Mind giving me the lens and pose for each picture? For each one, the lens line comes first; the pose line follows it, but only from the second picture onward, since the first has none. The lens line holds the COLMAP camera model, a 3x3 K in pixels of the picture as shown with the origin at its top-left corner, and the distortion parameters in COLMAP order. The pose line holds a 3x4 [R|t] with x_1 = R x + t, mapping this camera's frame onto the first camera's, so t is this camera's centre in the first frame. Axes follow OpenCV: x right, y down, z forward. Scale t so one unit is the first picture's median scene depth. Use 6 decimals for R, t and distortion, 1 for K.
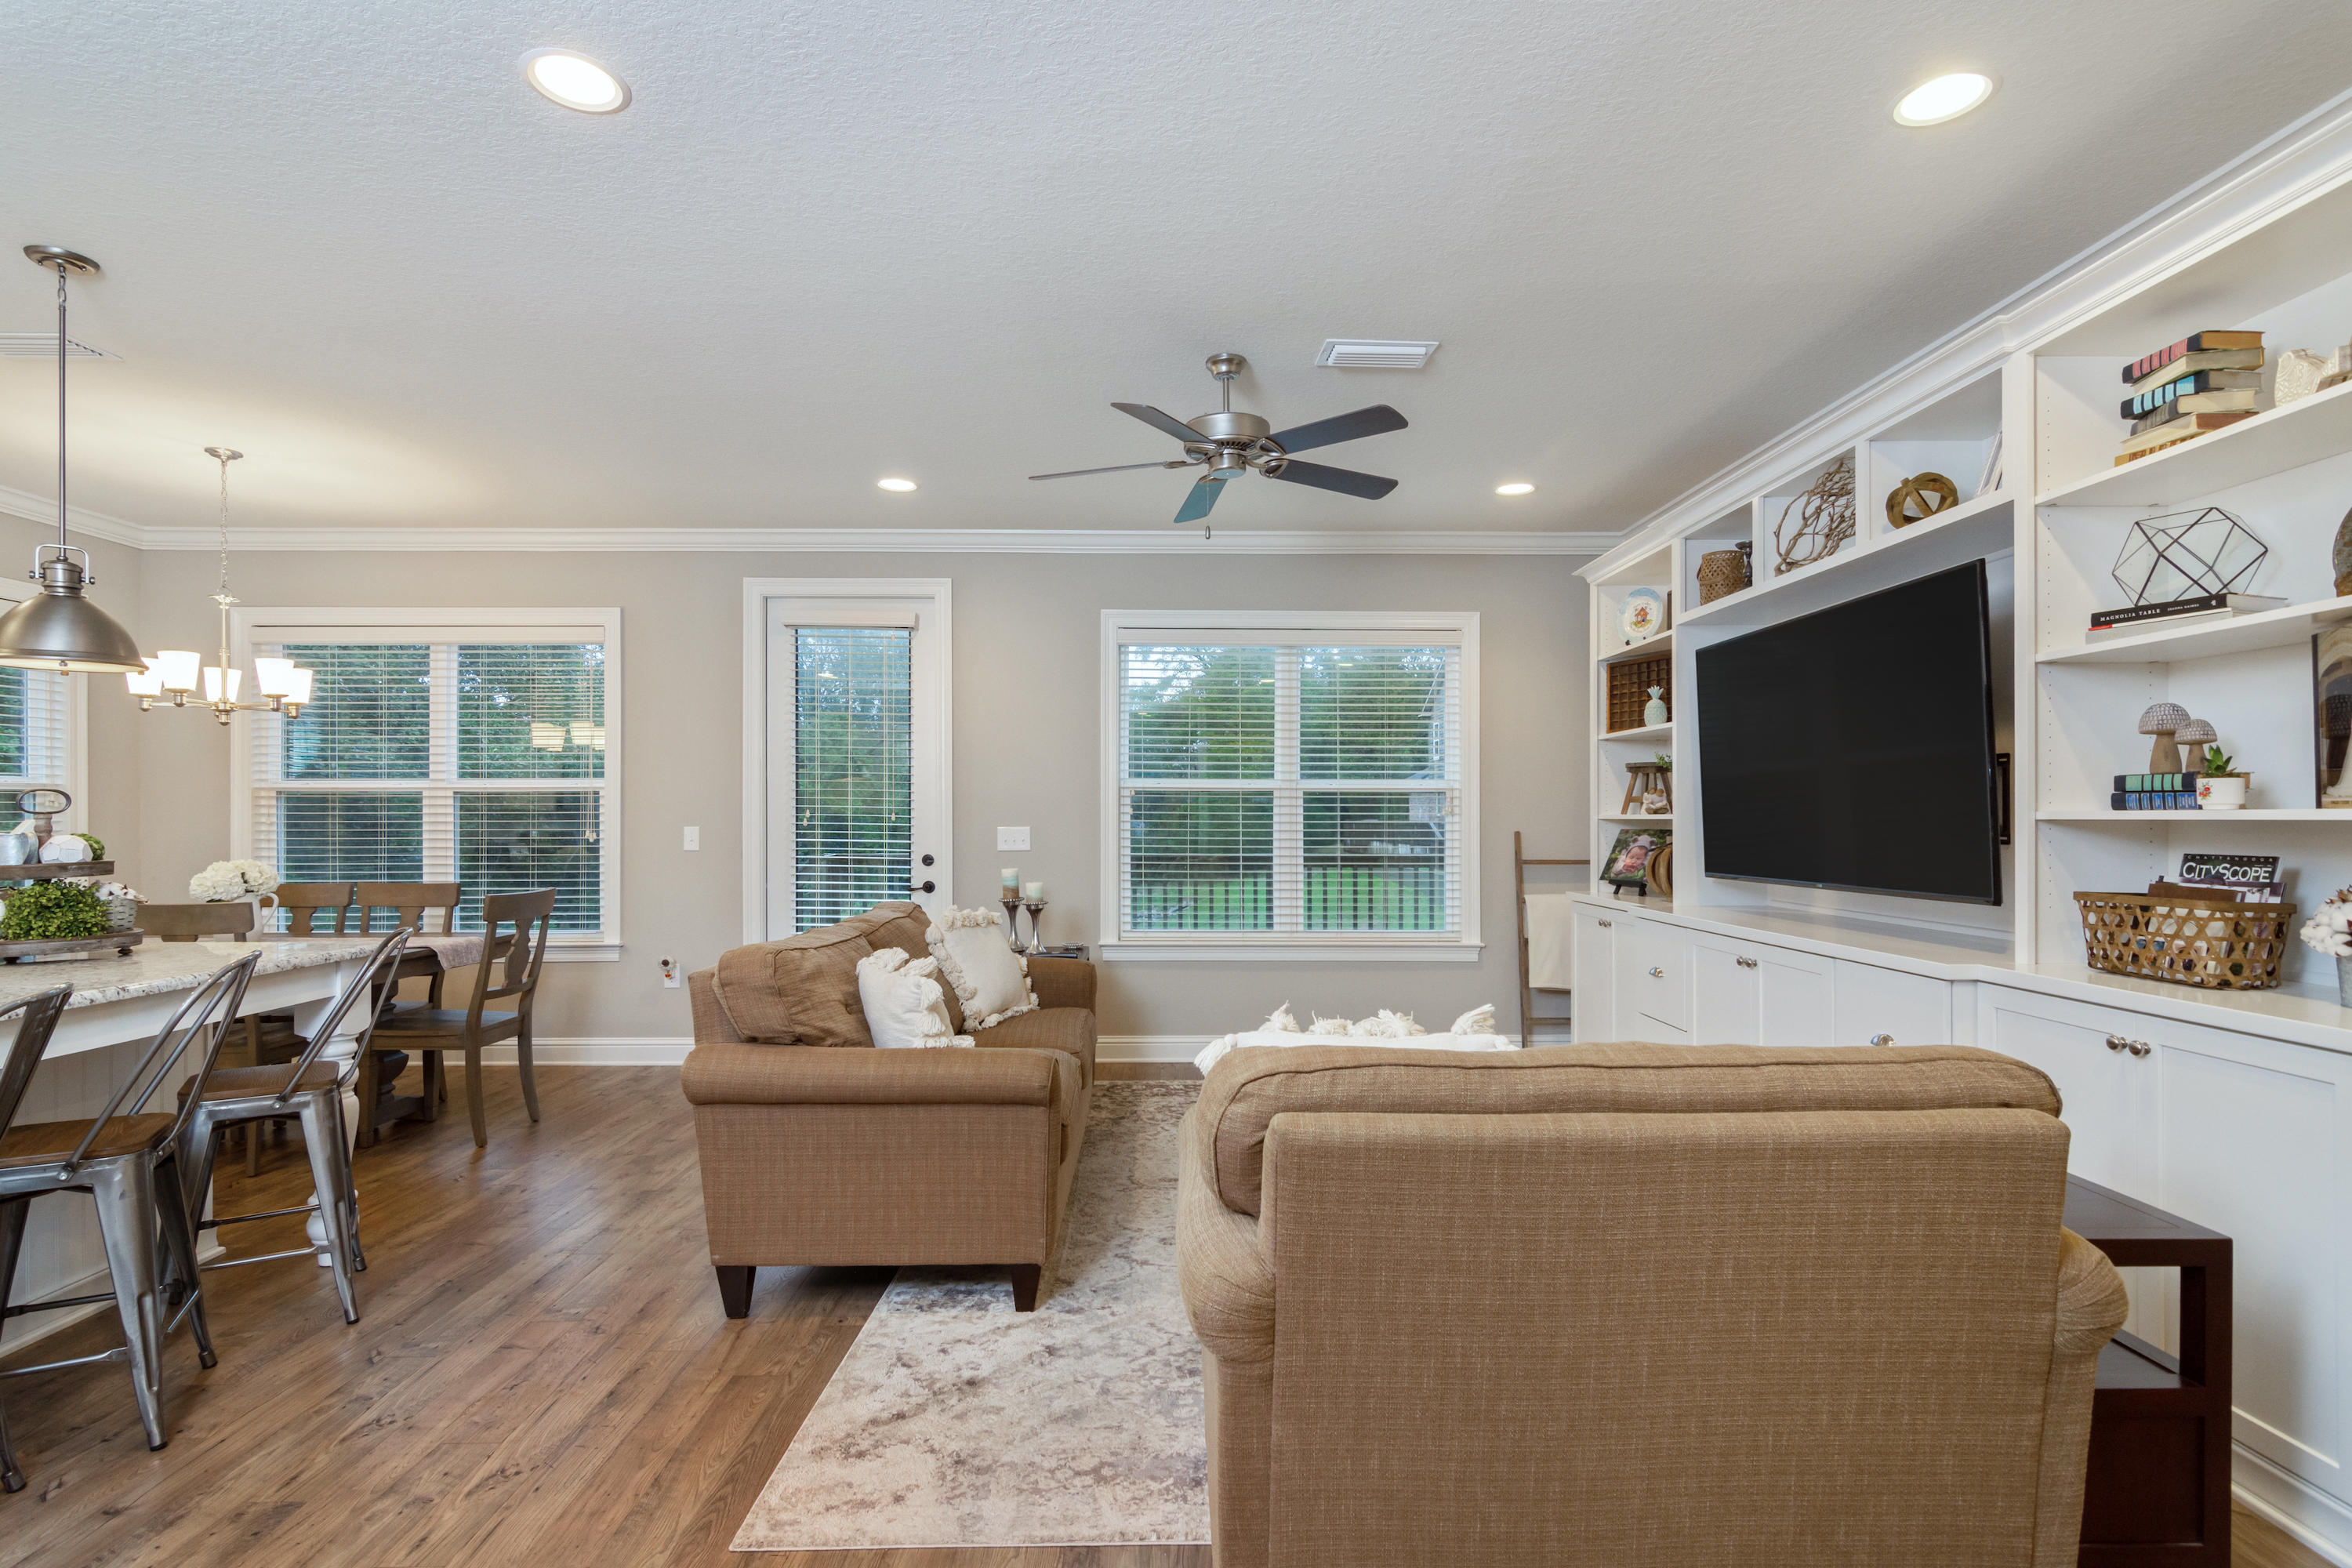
lens RADIAL K [[1129.2, 0, 1191.2], [0, 1129.2, 815.9], [0, 0, 1]] dist [-0.001177, 0.002307]
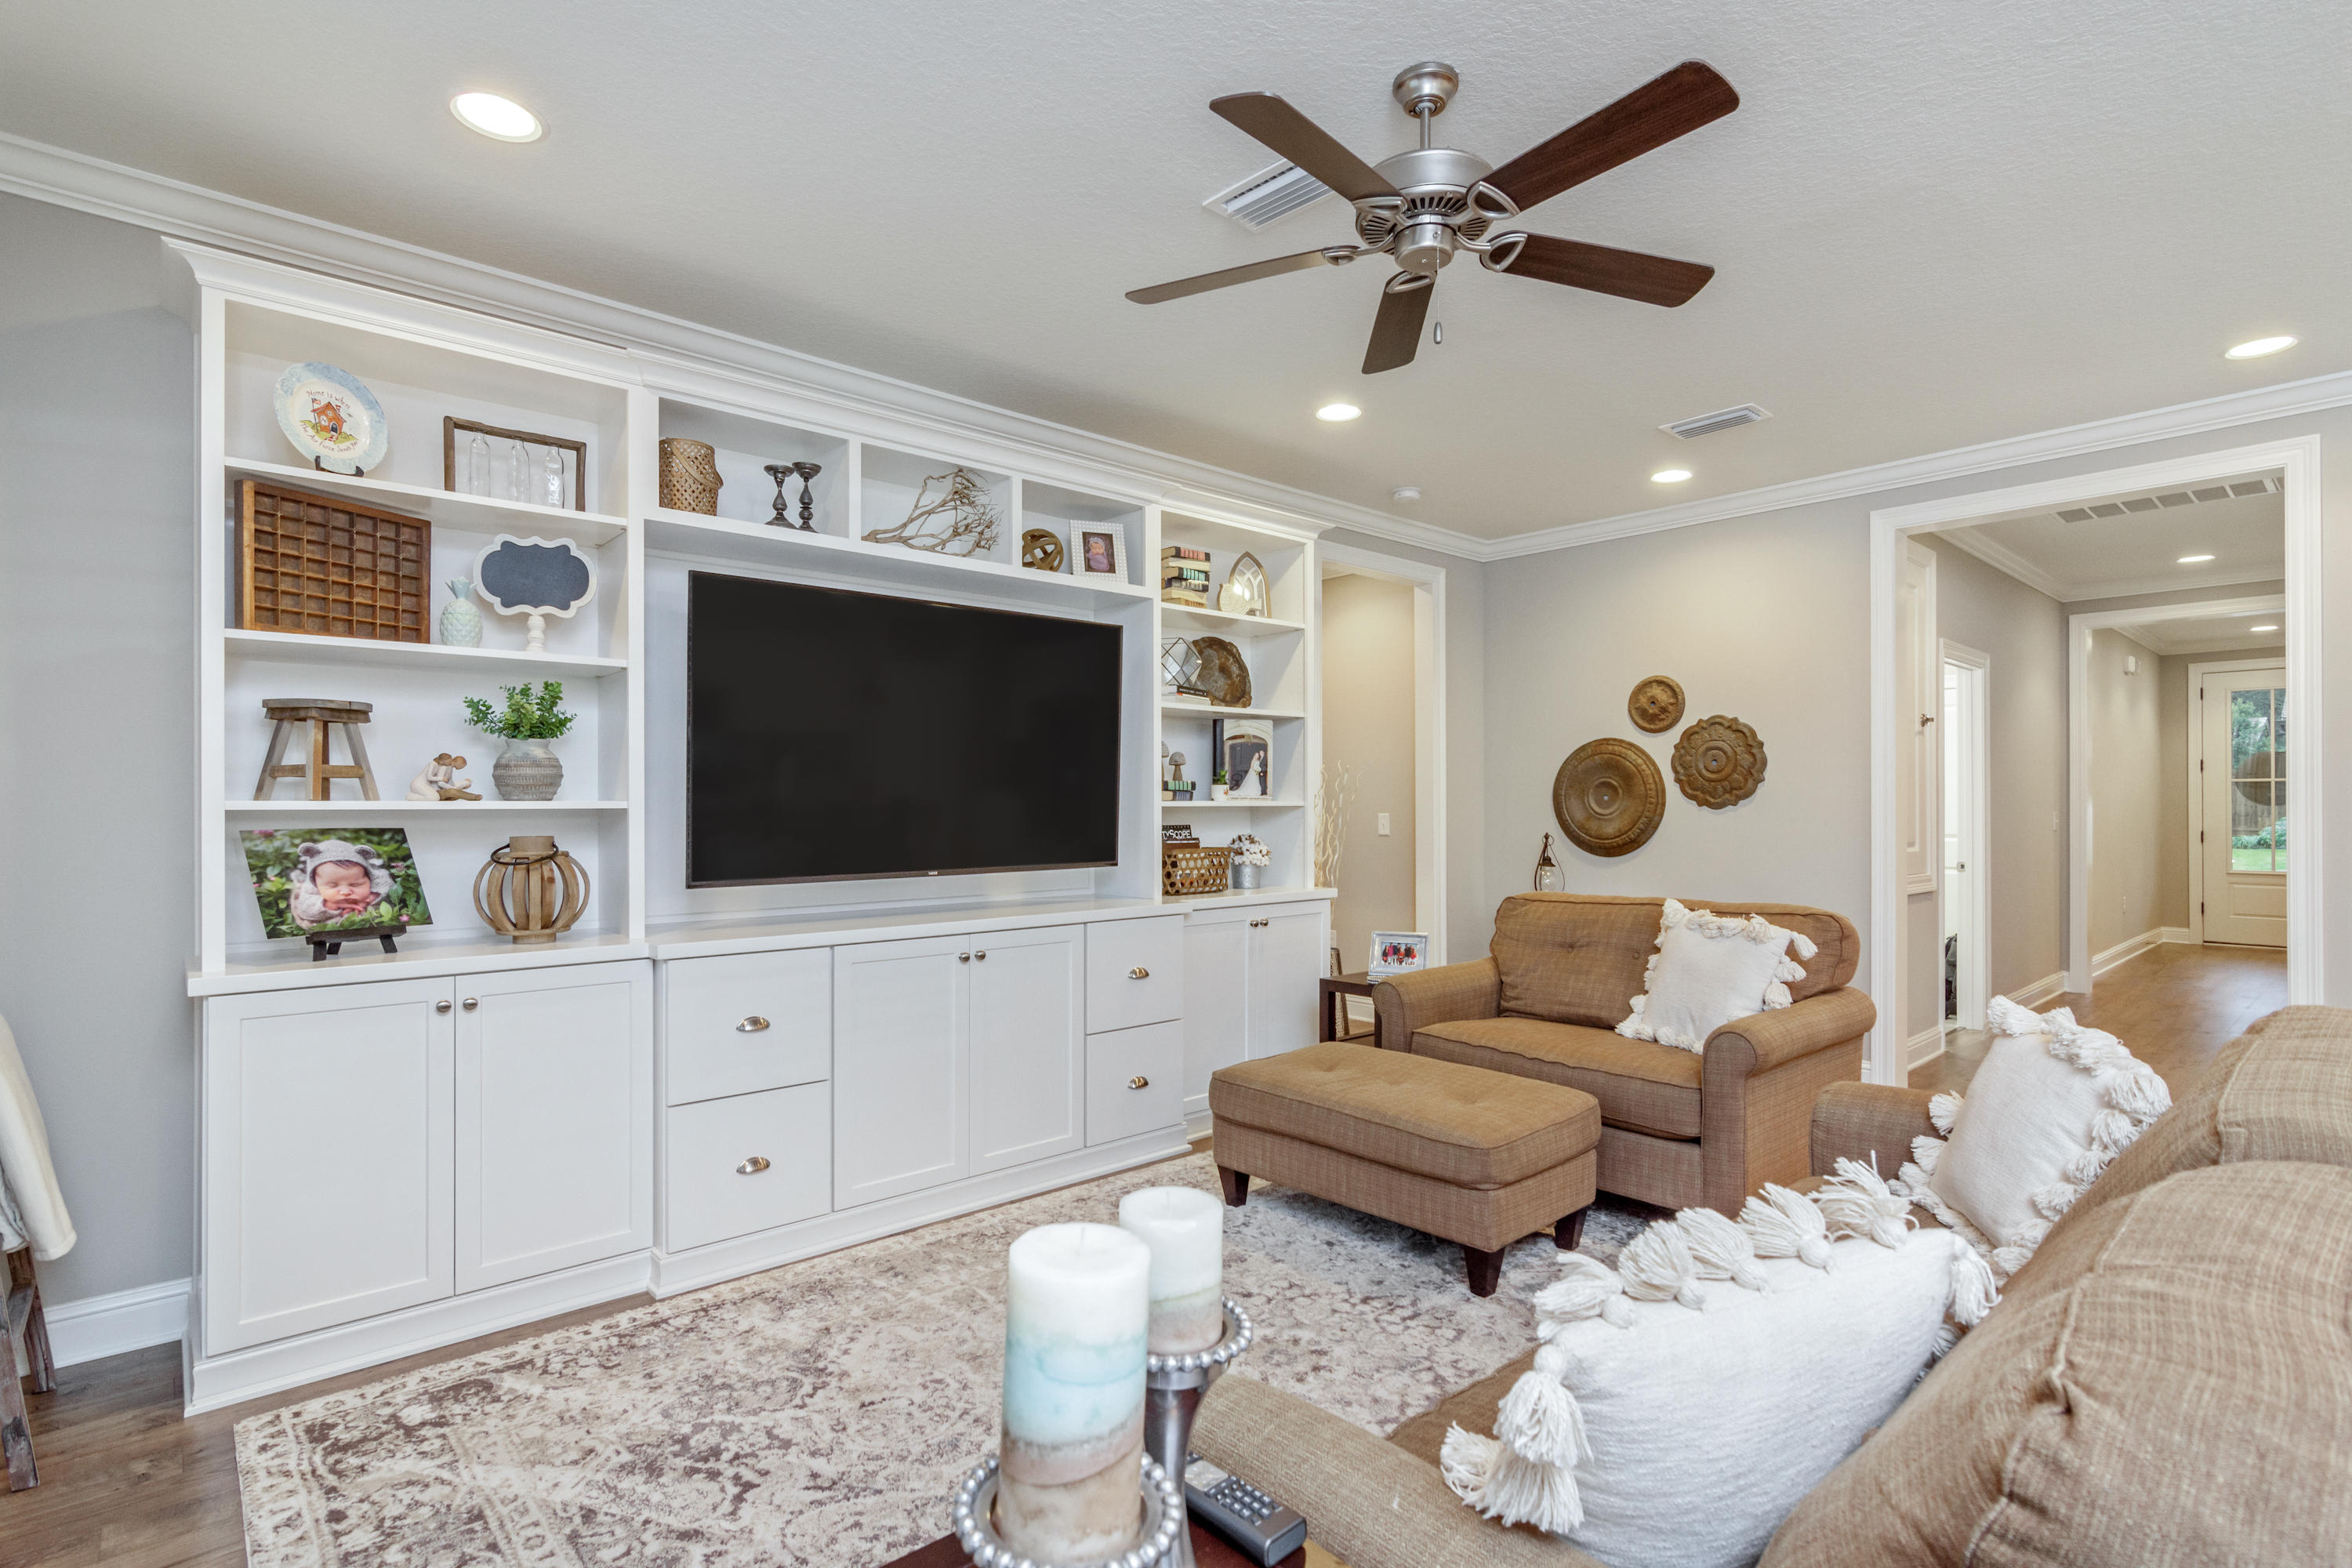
lens RADIAL K [[1129.2, 0, 1171.2], [0, 1129.2, 805.6], [0, 0, 1]] dist [-0.001177, 0.002307]
pose [[-0.638879, 0.002509, 0.769303, -0.286132], [0.002319, 0.999996, -0.001335, 0.002584], [-0.769304, 0.000931, -0.638882, 1.196937]]
